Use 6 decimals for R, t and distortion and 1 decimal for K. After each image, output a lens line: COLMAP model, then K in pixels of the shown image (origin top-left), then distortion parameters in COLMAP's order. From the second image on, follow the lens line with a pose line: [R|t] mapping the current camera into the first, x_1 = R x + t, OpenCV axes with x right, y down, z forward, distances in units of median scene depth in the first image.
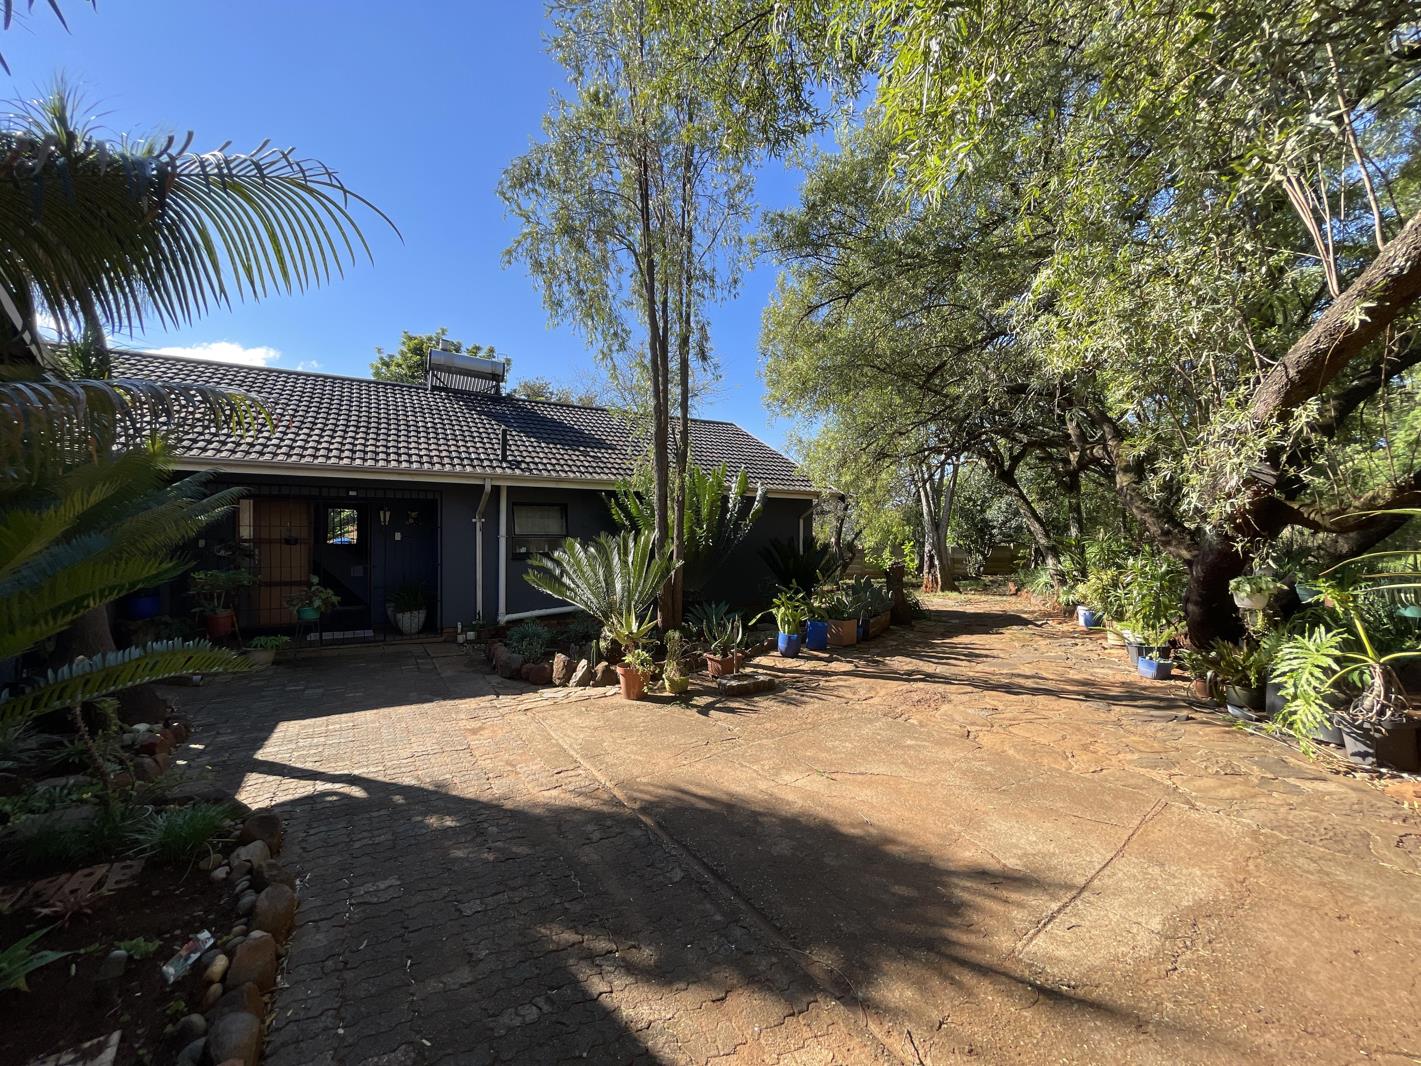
lens RADIAL K [[574.8, 0, 711.4], [0, 574.8, 535.5], [0, 0, 1]] dist [0.000101, -0.000272]
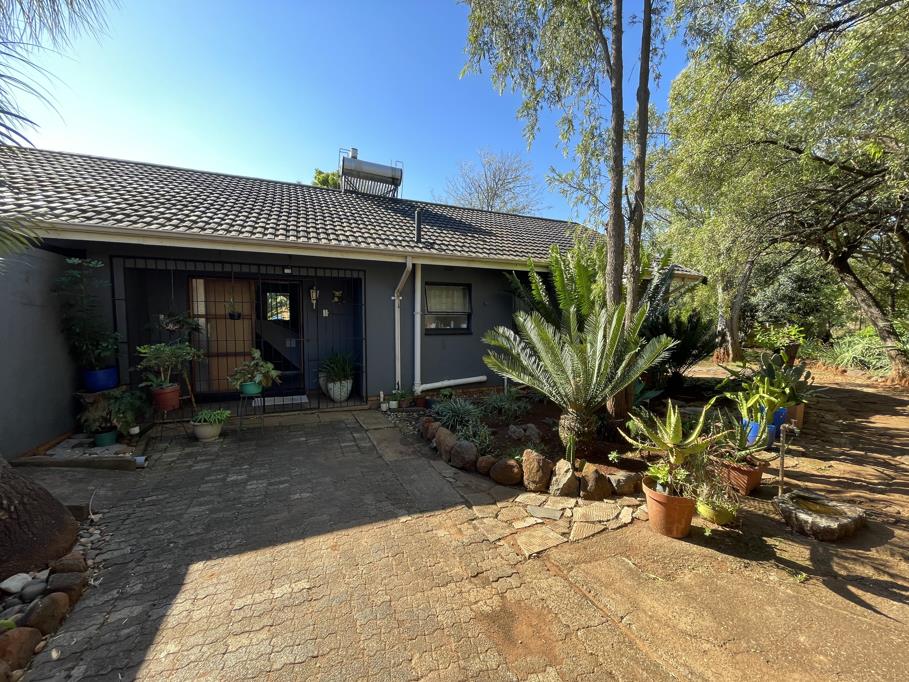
lens RADIAL K [[367.7, 0, 455.7], [0, 367.7, 342.6], [0, 0, 1]] dist [0.000101, -0.000272]
pose [[0.992914, 0.010825, -0.118343, -0.221367], [-0.002889, 0.997747, 0.067024, 0.010800], [0.118802, -0.066207, 0.990708, 0.336194]]
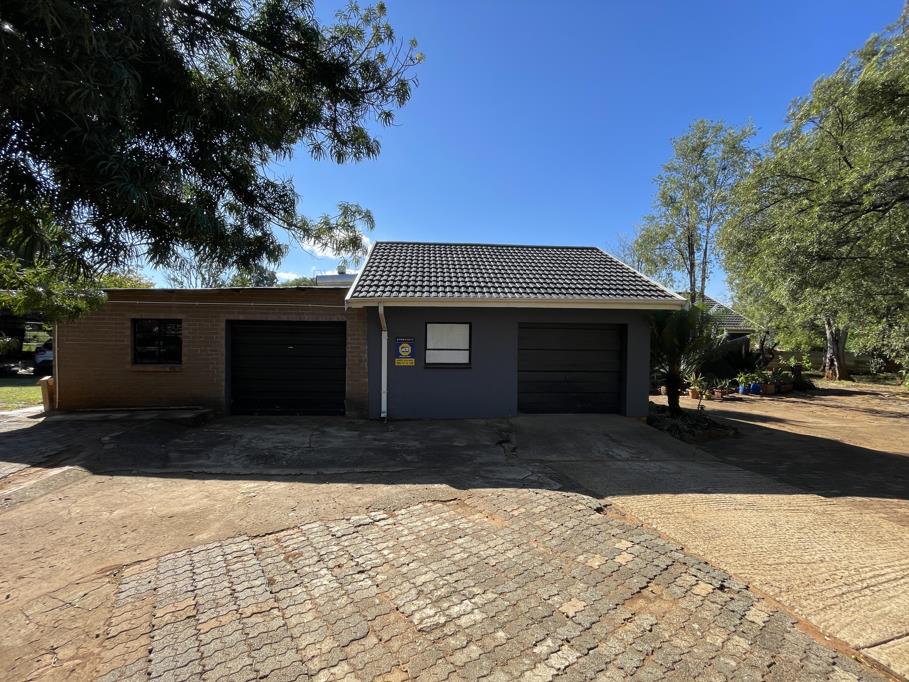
lens RADIAL K [[367.7, 0, 450.8], [0, 367.7, 340.0], [0, 0, 1]] dist [0.000101, -0.000272]
pose [[0.887804, 0.013043, -0.460036, -0.279675], [-0.005669, 0.999832, 0.017408, -0.079739], [0.460186, -0.012847, 0.887730, -1.133551]]
